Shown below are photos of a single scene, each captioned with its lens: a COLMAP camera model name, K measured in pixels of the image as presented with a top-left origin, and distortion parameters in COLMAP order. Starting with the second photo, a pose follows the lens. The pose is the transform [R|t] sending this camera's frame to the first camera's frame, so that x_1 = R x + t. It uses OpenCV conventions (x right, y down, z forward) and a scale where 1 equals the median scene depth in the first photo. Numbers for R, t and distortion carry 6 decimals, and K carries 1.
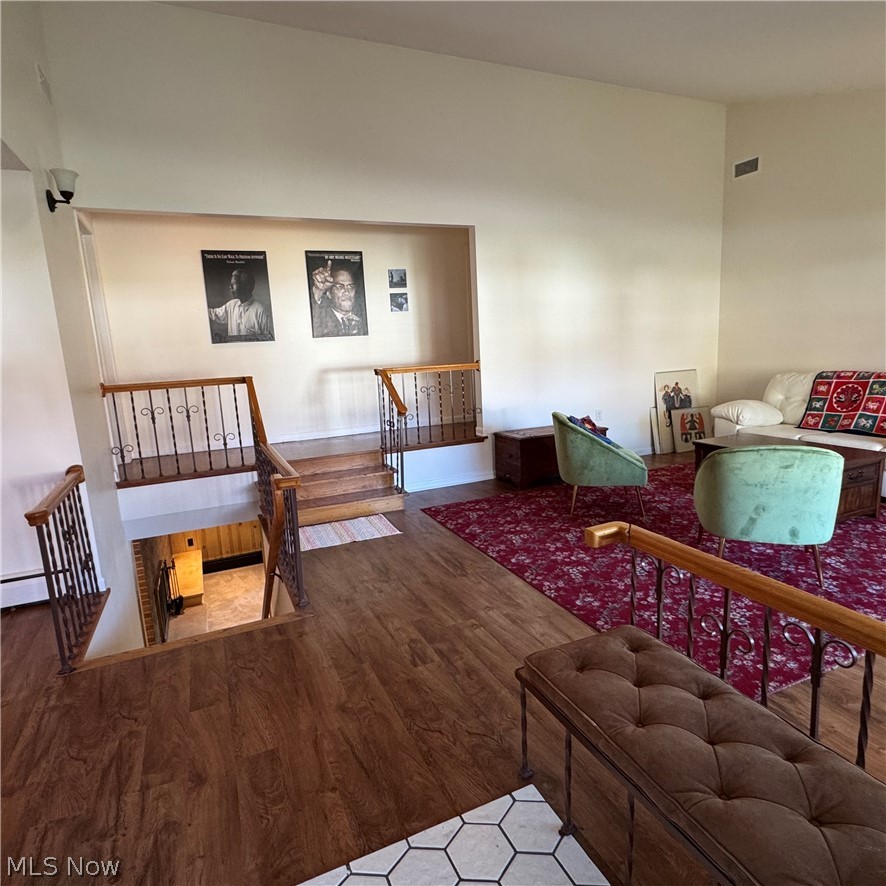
lens RADIAL K [[546.7, 0, 441.8], [0, 546.7, 442.4], [0, 0, 1]] dist [0.001510, -0.003716]
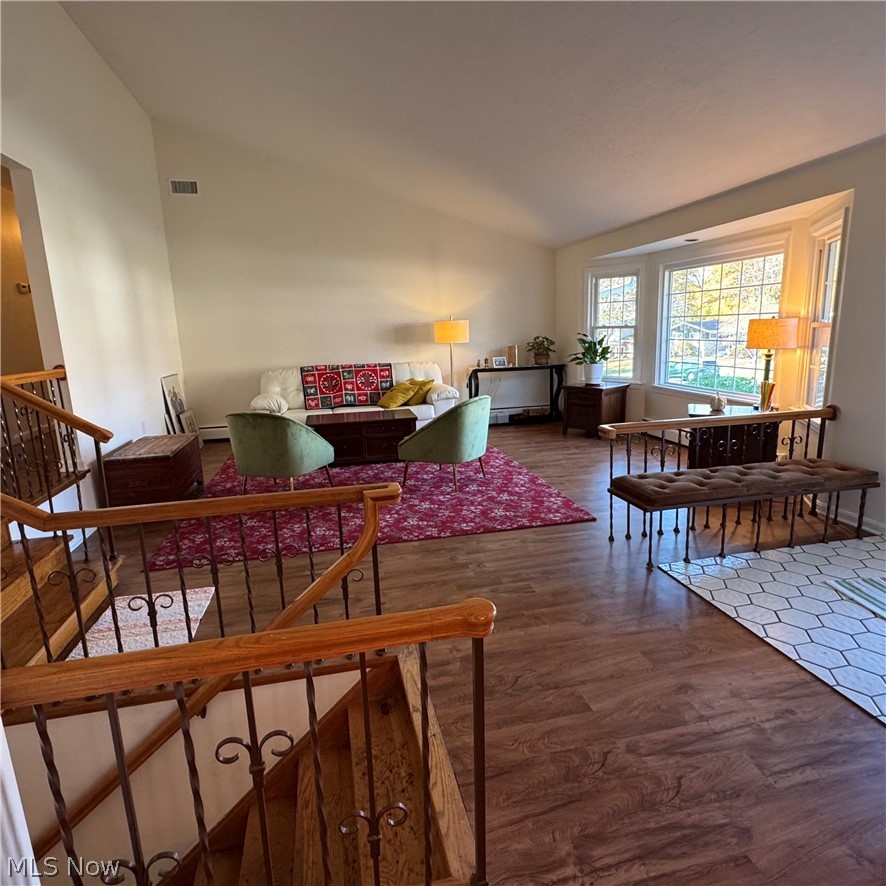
lens RADIAL K [[546.7, 0, 442.3], [0, 546.7, 442.3], [0, 0, 1]] dist [0.001510, -0.003716]
pose [[0.198171, -0.158066, 0.967338, -0.687463], [0.196484, 0.973285, 0.118786, -0.052101], [-0.960272, 0.166526, 0.223934, 0.500377]]
